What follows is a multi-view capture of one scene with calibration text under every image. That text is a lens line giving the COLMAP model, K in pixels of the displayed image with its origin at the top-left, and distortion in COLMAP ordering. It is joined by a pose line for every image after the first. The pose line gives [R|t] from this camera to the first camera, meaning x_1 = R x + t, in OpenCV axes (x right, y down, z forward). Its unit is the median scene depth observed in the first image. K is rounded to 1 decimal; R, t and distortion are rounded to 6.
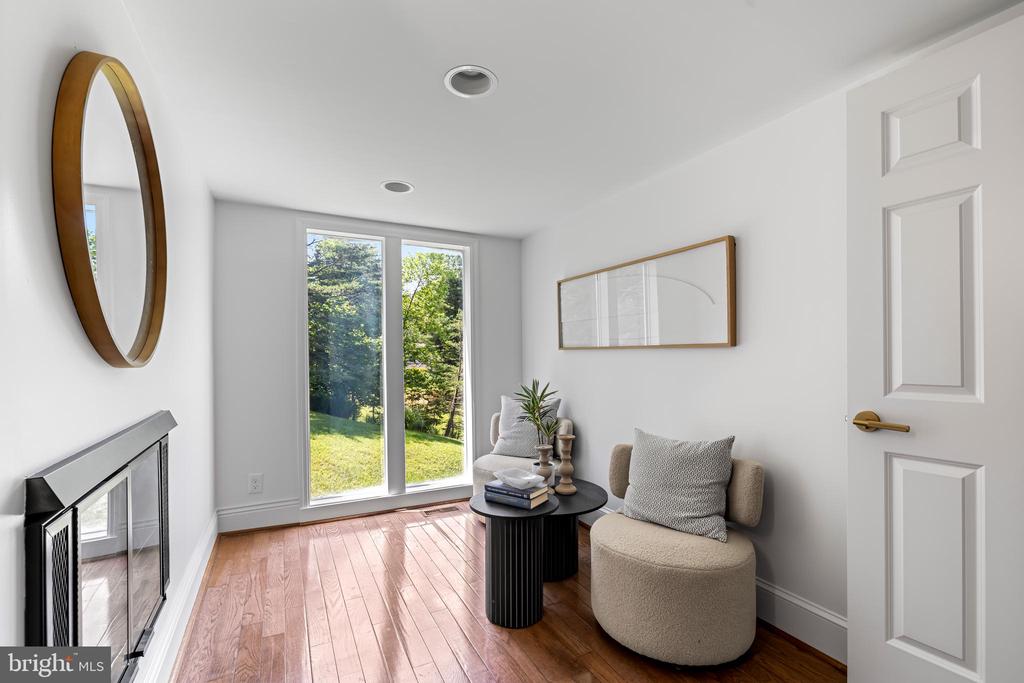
lens RADIAL K [[446.5, 0, 511.2], [0, 446.5, 355.9], [0, 0, 1]] dist [0.001005, 0.000058]
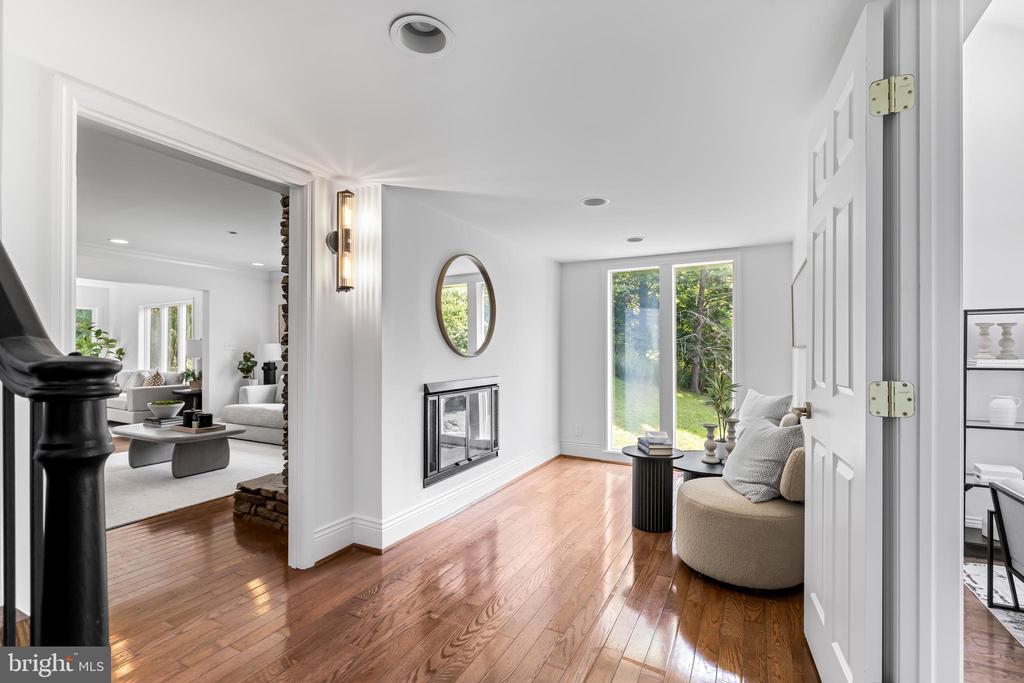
lens RADIAL K [[455.5, 0, 512.0], [0, 455.5, 341.5], [0, 0, 1]] dist [-0.000409, -0.000052]
pose [[0.571921, -0.018149, -0.820108, 1.071532], [-0.000986, 0.999739, -0.022812, -0.006881], [0.820308, 0.013855, 0.571754, -0.278761]]
